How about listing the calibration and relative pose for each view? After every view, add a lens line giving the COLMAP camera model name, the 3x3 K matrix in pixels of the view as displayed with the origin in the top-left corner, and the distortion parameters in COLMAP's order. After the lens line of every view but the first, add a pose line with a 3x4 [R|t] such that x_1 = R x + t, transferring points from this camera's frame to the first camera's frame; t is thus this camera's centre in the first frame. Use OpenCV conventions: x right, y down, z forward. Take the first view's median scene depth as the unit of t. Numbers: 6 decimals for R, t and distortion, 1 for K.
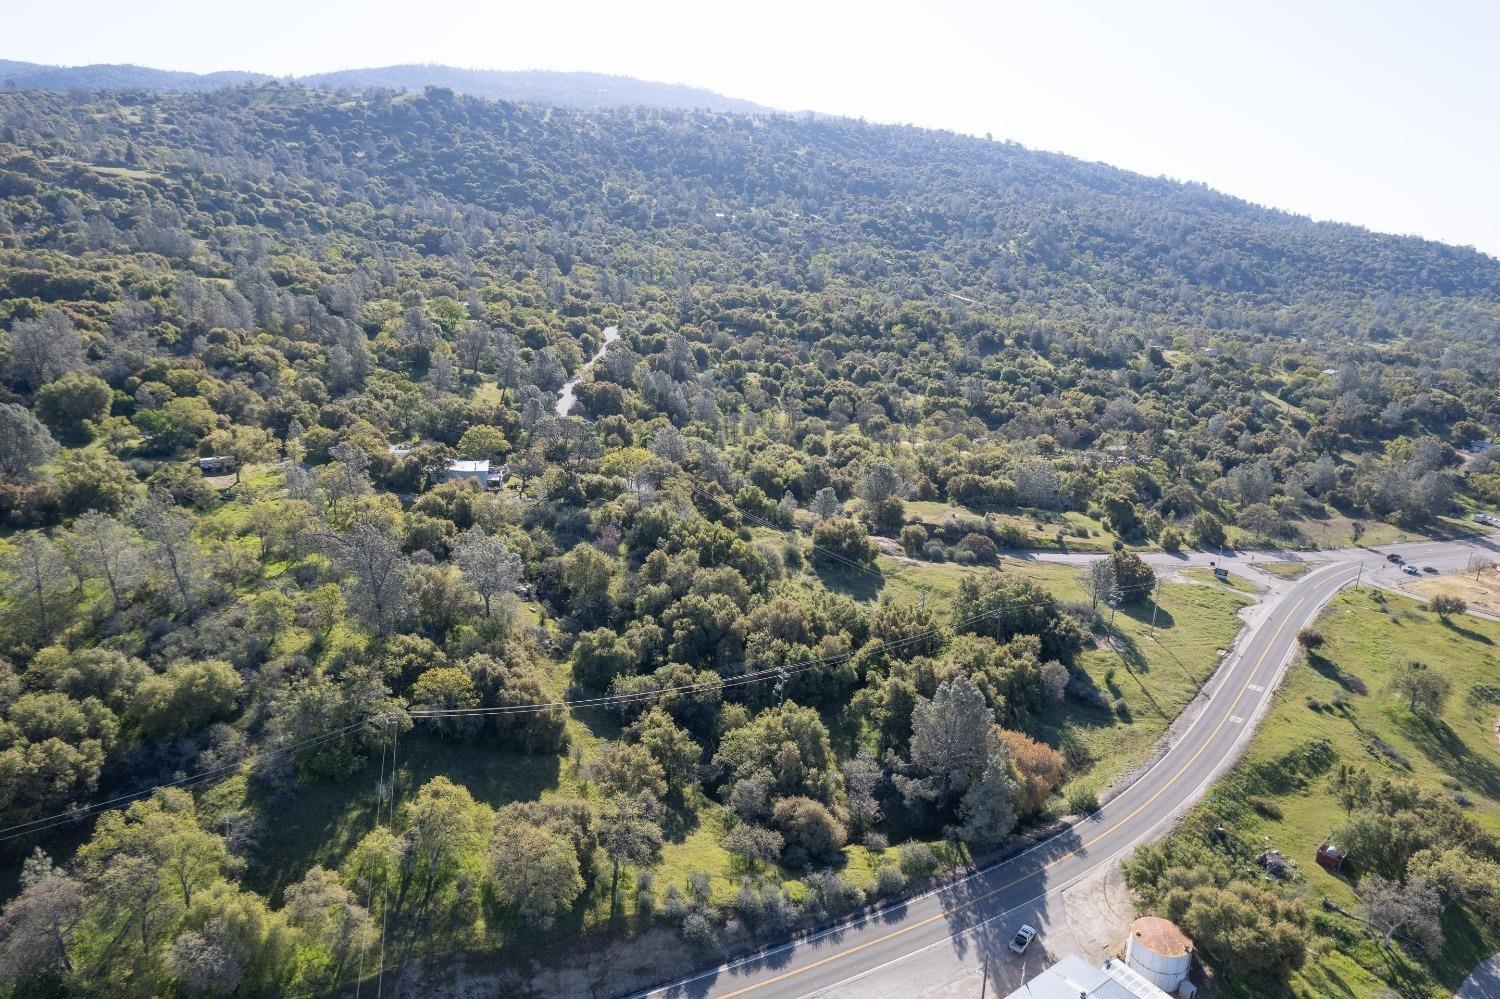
lens RADIAL K [[967.5, 0, 750.0], [0, 967.5, 499.5], [0, 0, 1]] dist [-0.078233, 0.069666]
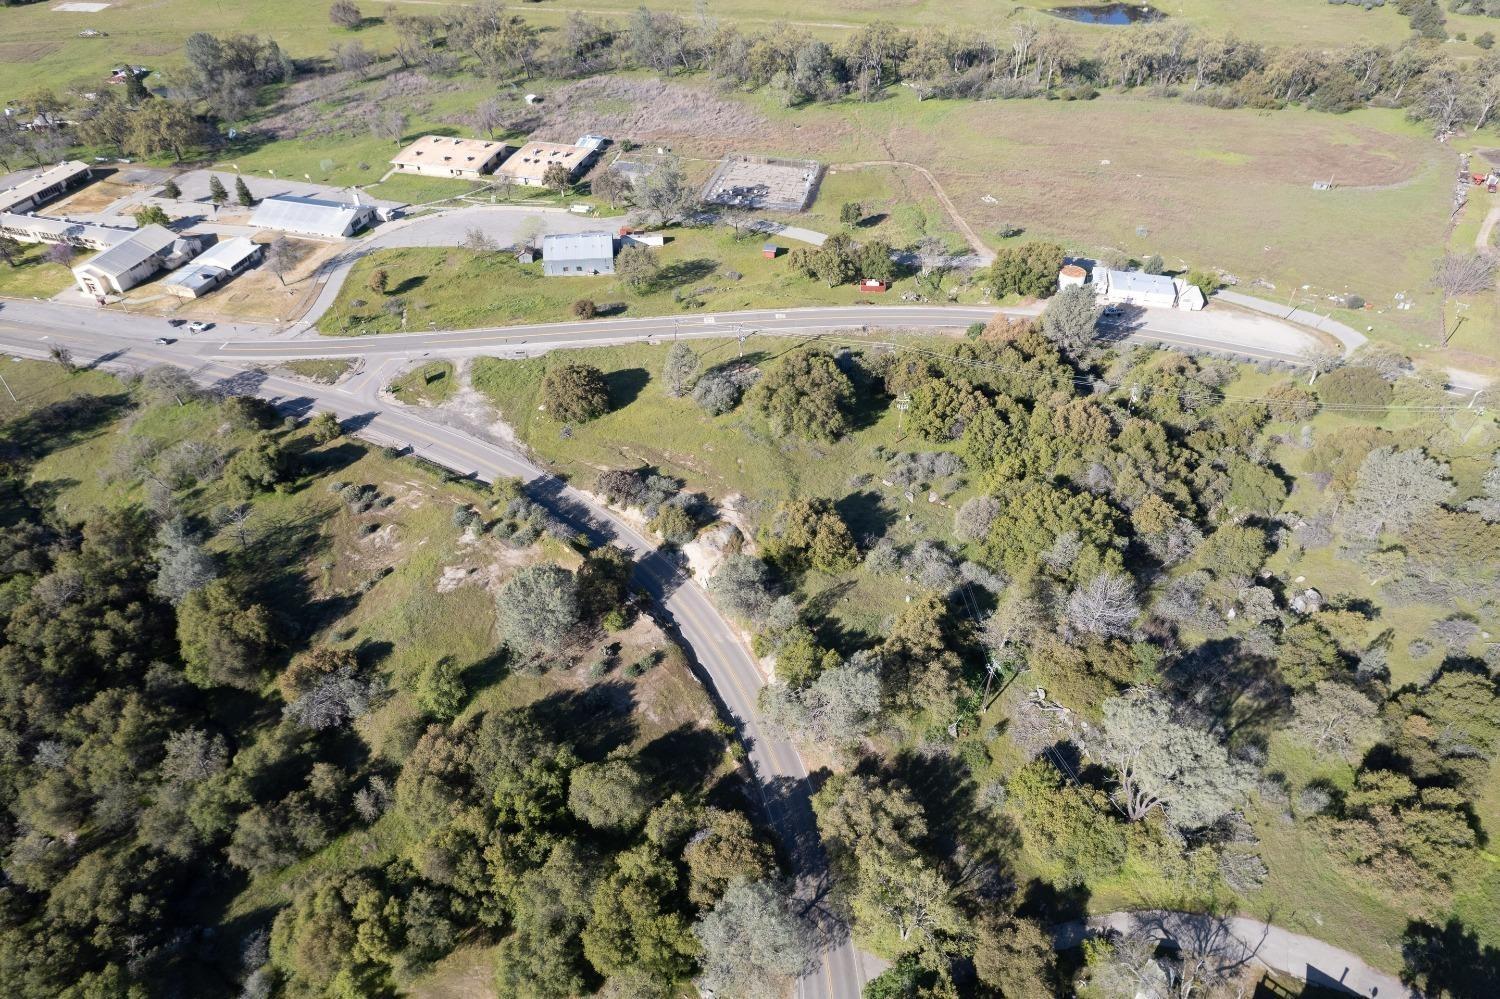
lens RADIAL K [[967.5, 0, 750.0], [0, 967.5, 499.5], [0, 0, 1]] dist [-0.078233, 0.069666]
pose [[-0.682988, -0.511225, 0.521705, -0.235835], [0.170544, 0.582892, 0.794450, -0.547603], [-0.710241, 0.631574, -0.310922, 1.247581]]
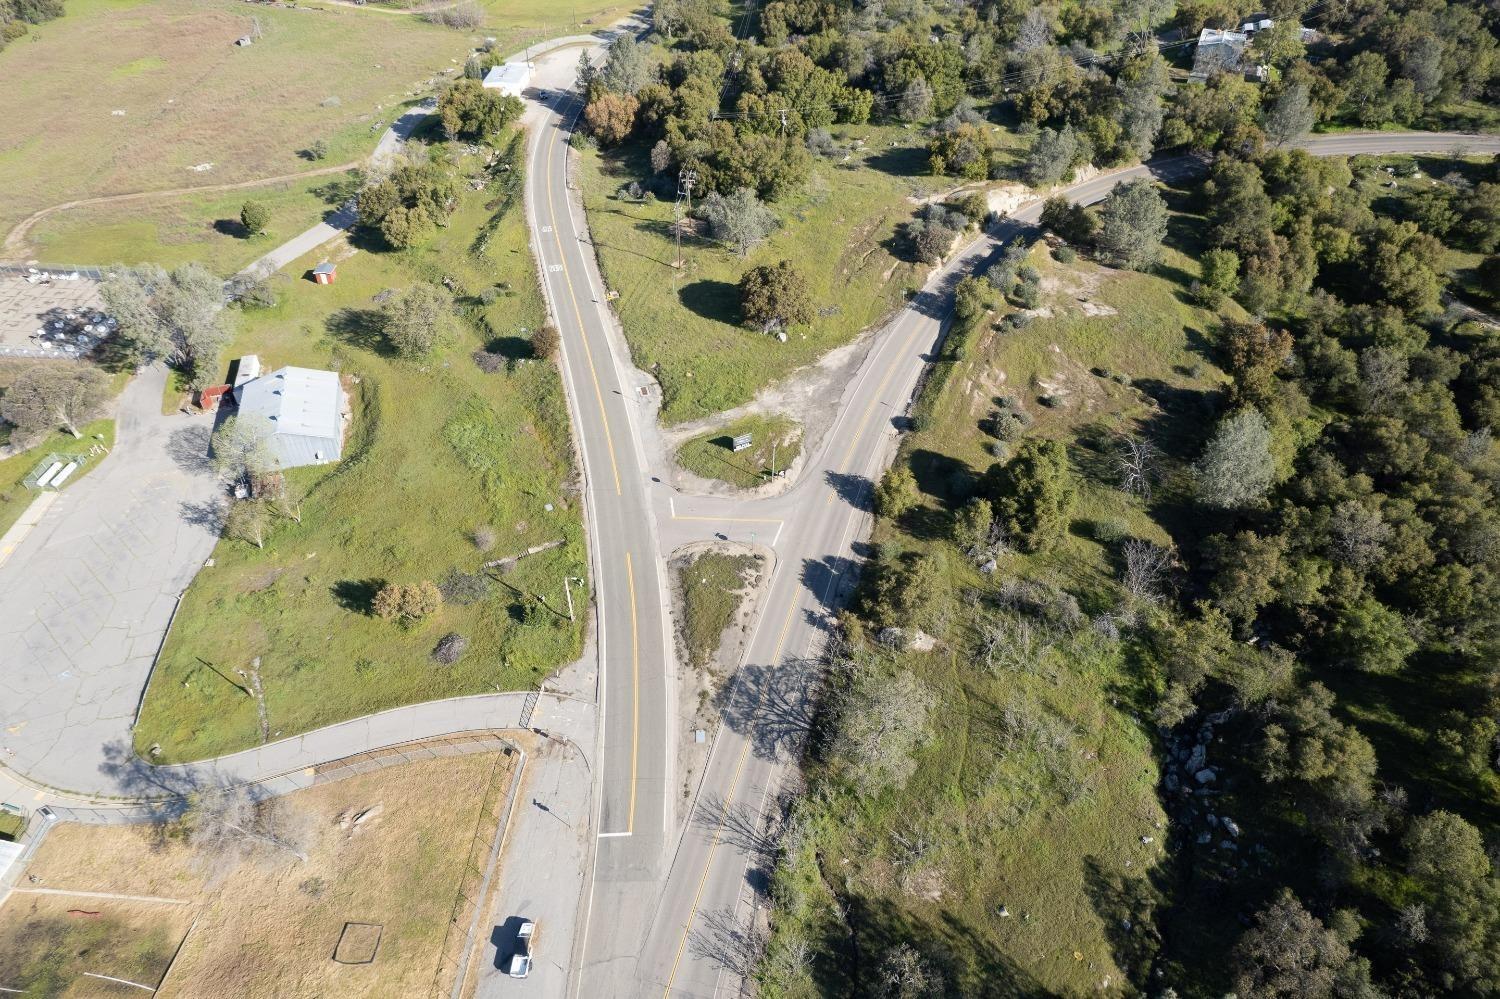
lens RADIAL K [[967.5, 0, 750.0], [0, 967.5, 499.5], [0, 0, 1]] dist [-0.078233, 0.069666]
pose [[-0.605165, 0.482872, -0.632938, 0.970060], [-0.253481, 0.636796, 0.728174, -0.363912], [0.754667, 0.601103, -0.262968, 1.301117]]
